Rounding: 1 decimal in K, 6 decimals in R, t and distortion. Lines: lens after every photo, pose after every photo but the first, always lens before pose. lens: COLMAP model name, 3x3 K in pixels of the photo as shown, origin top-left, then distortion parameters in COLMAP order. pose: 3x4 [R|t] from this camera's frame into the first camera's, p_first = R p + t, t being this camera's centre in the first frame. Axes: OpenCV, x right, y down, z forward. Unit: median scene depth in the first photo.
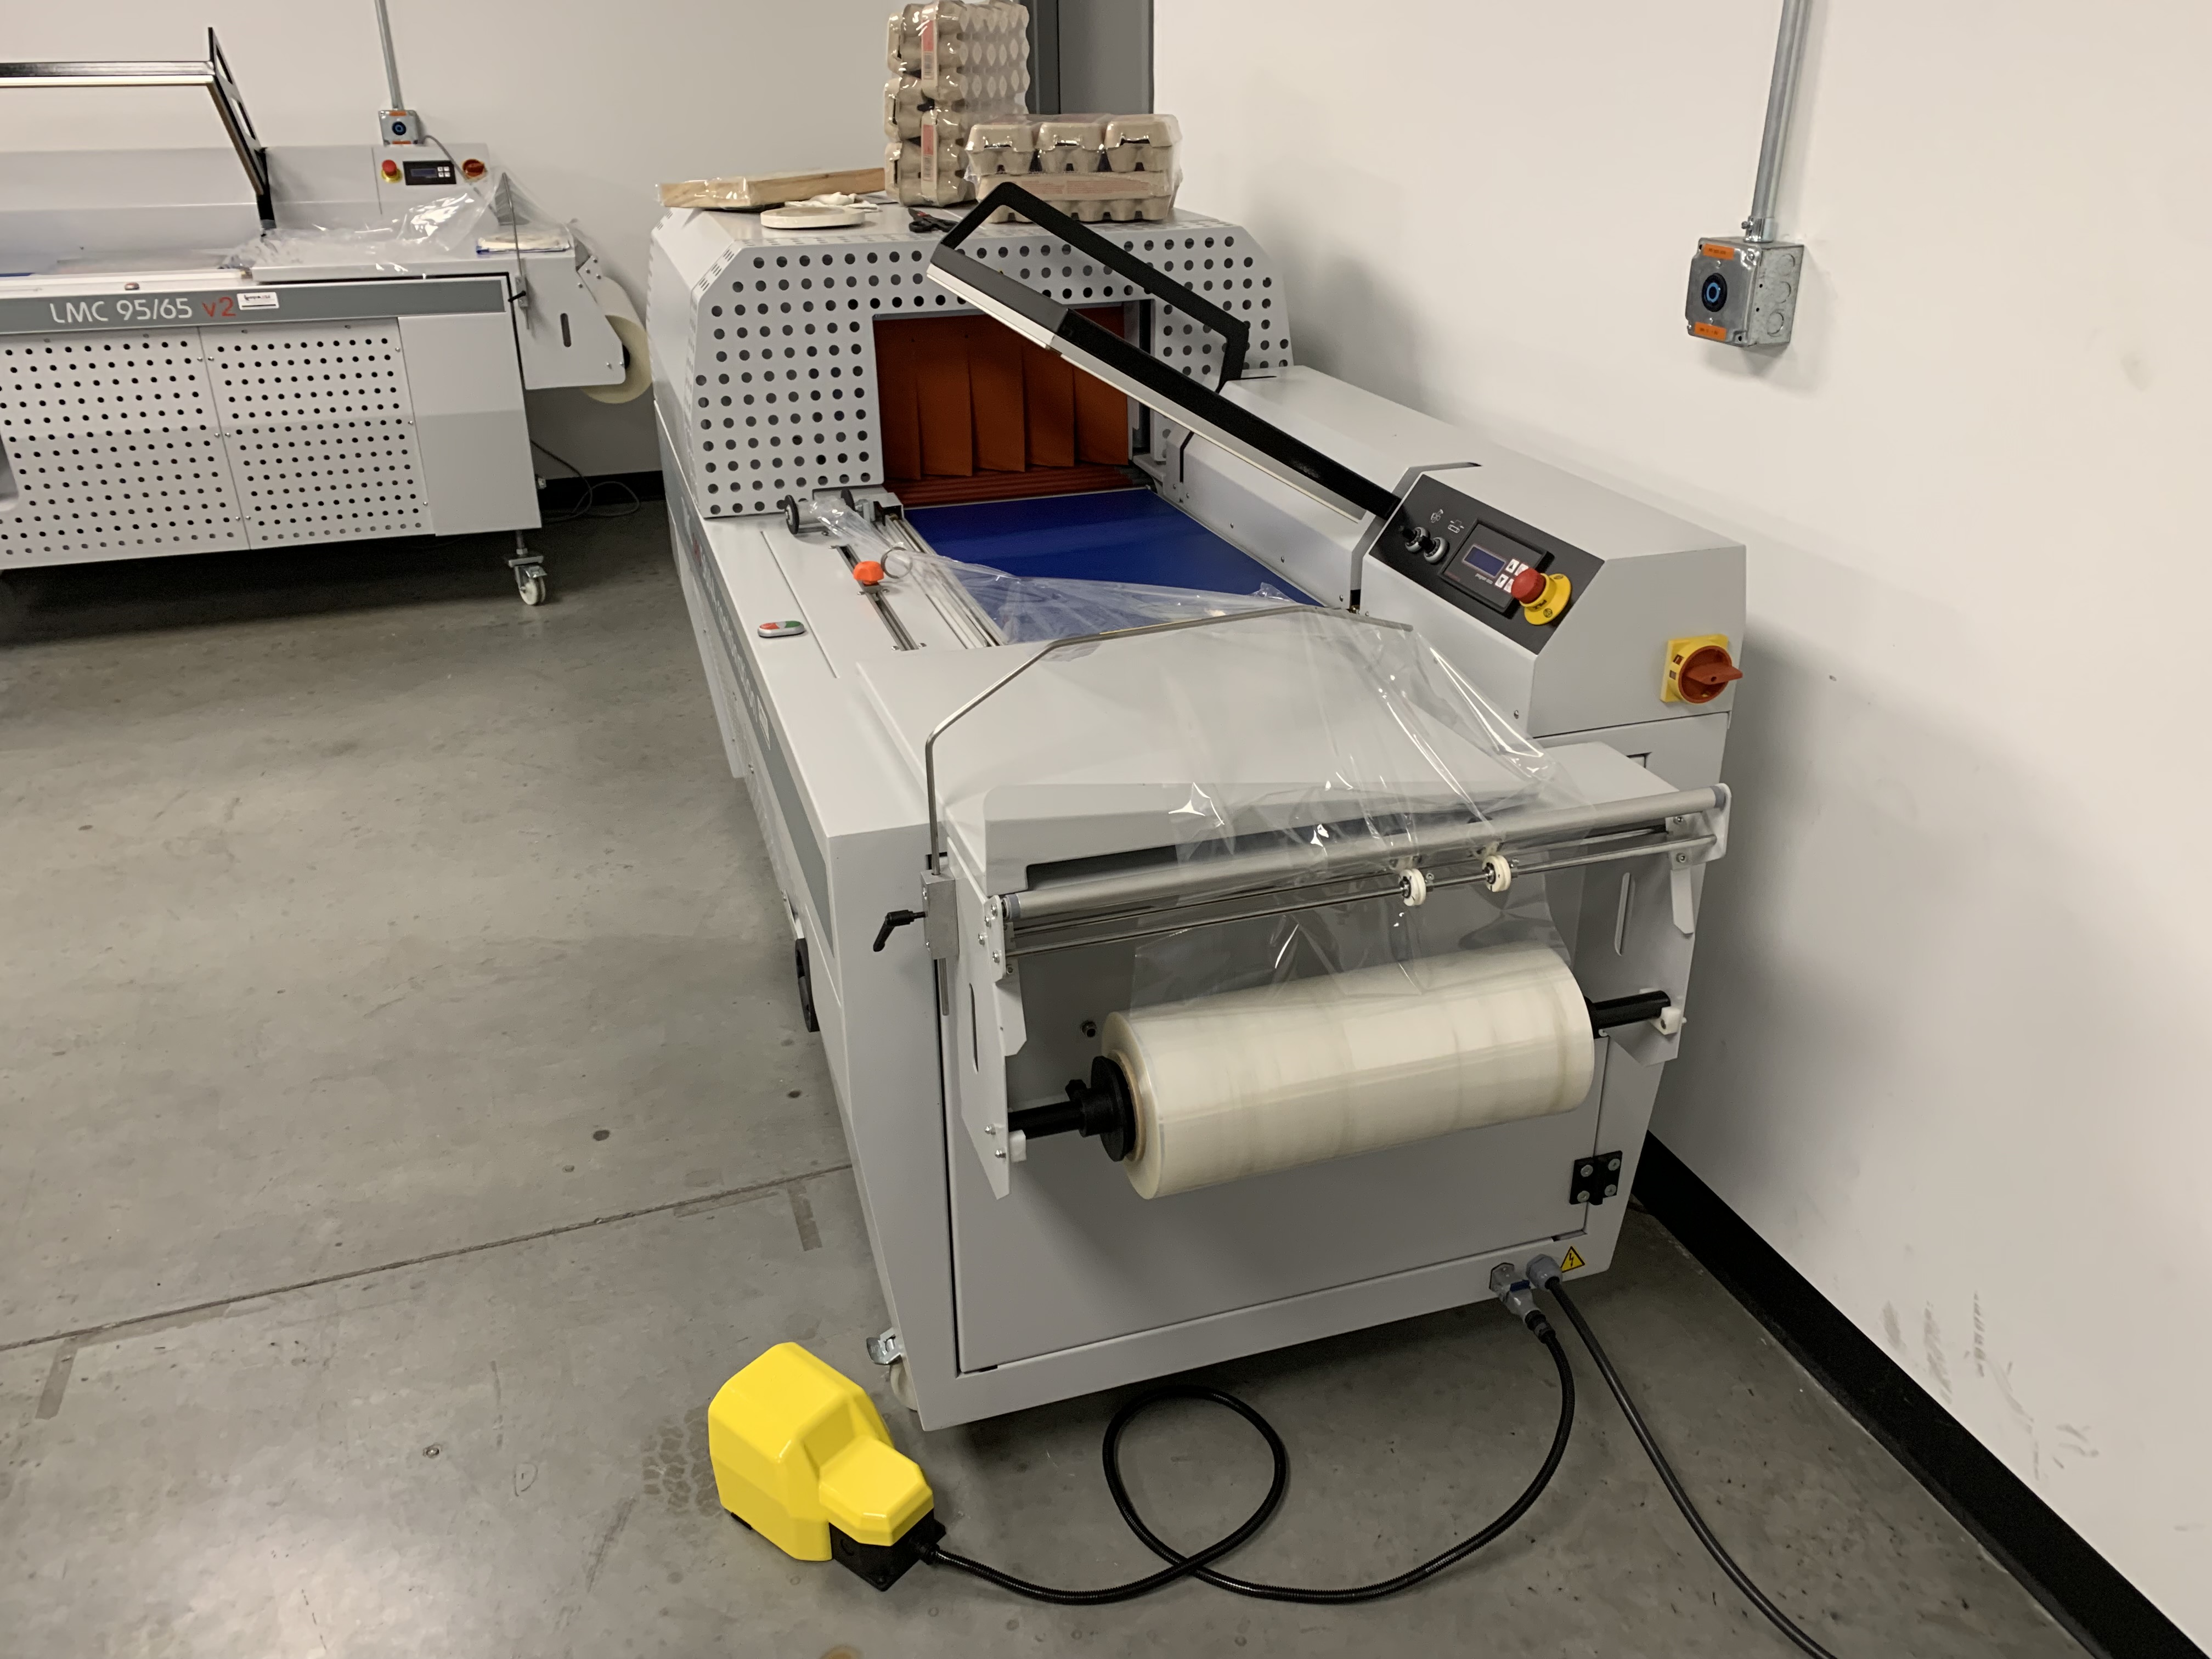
lens RADIAL K [[1726.1, 0, 1135.6], [0, 1726.1, 836.2], [0, 0, 1]] dist [0.124360, -0.270170]
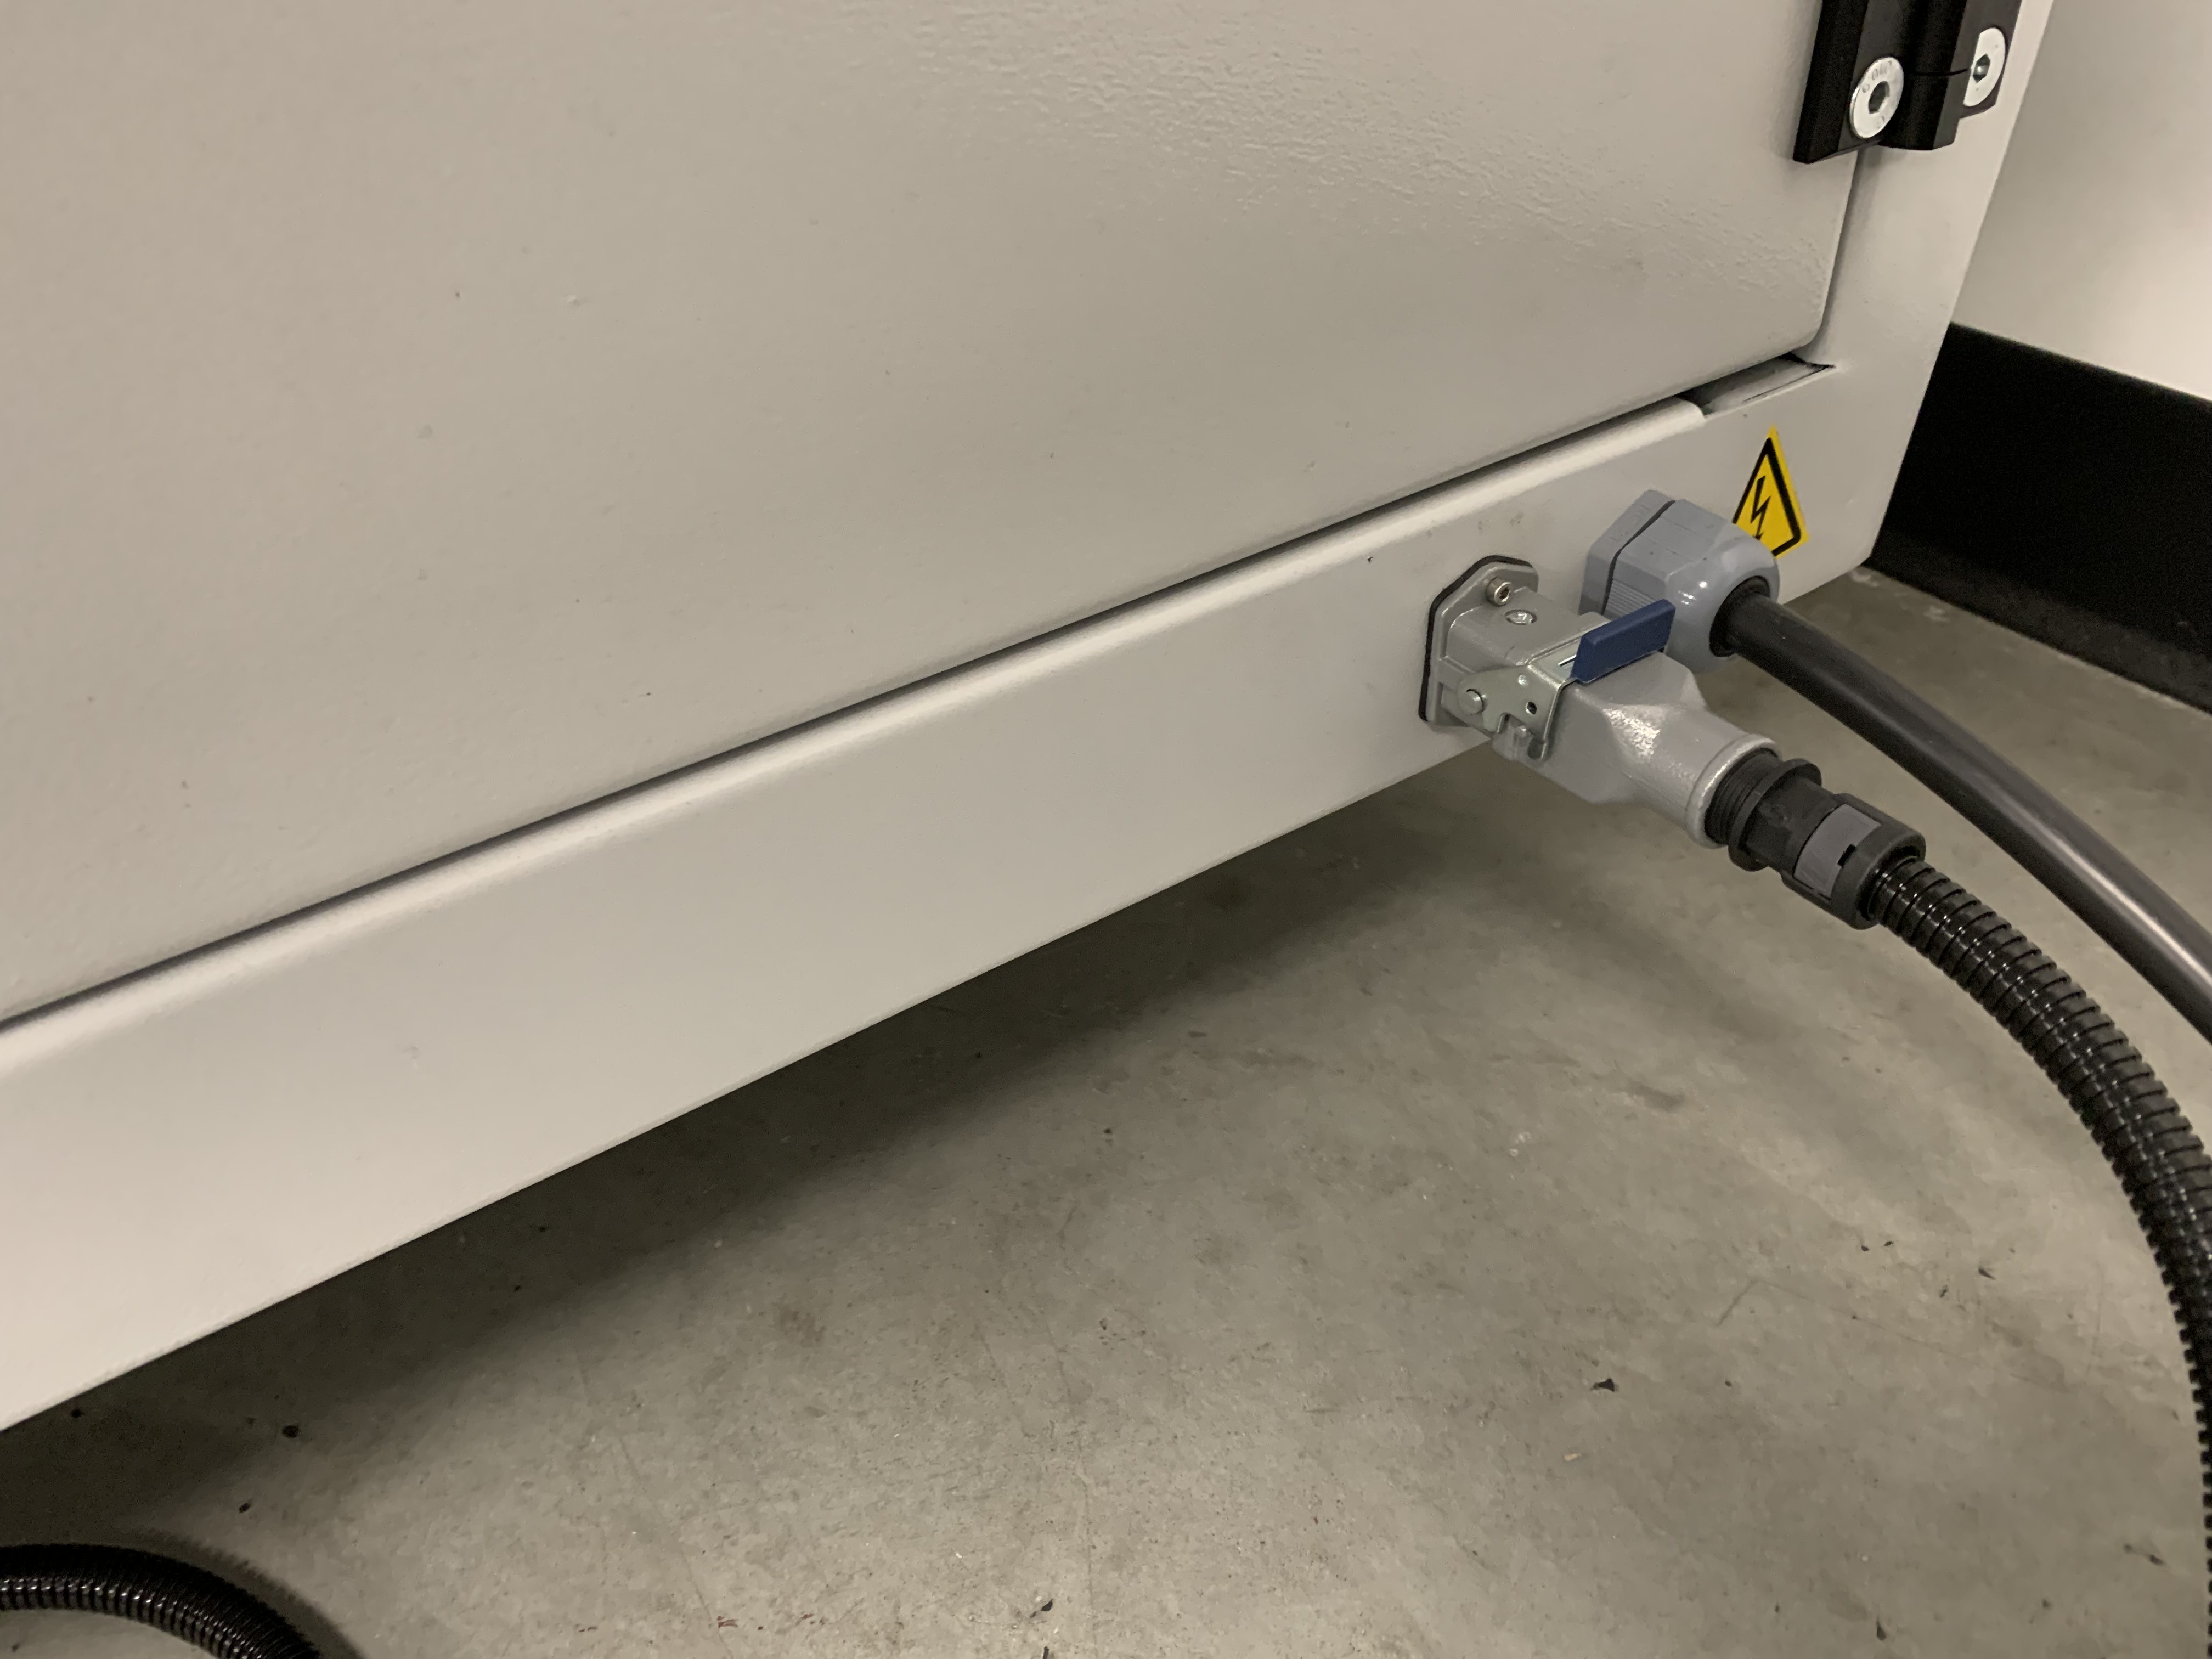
lens RADIAL K [[1726.1, 0, 1135.6], [0, 1726.1, 836.2], [0, 0, 1]] dist [0.124360, -0.270170]
pose [[0.958870, -0.193135, 0.208008, 0.130513], [0.149032, 0.966244, 0.210149, 0.225097], [-0.241573, -0.170505, 0.955286, 0.816589]]
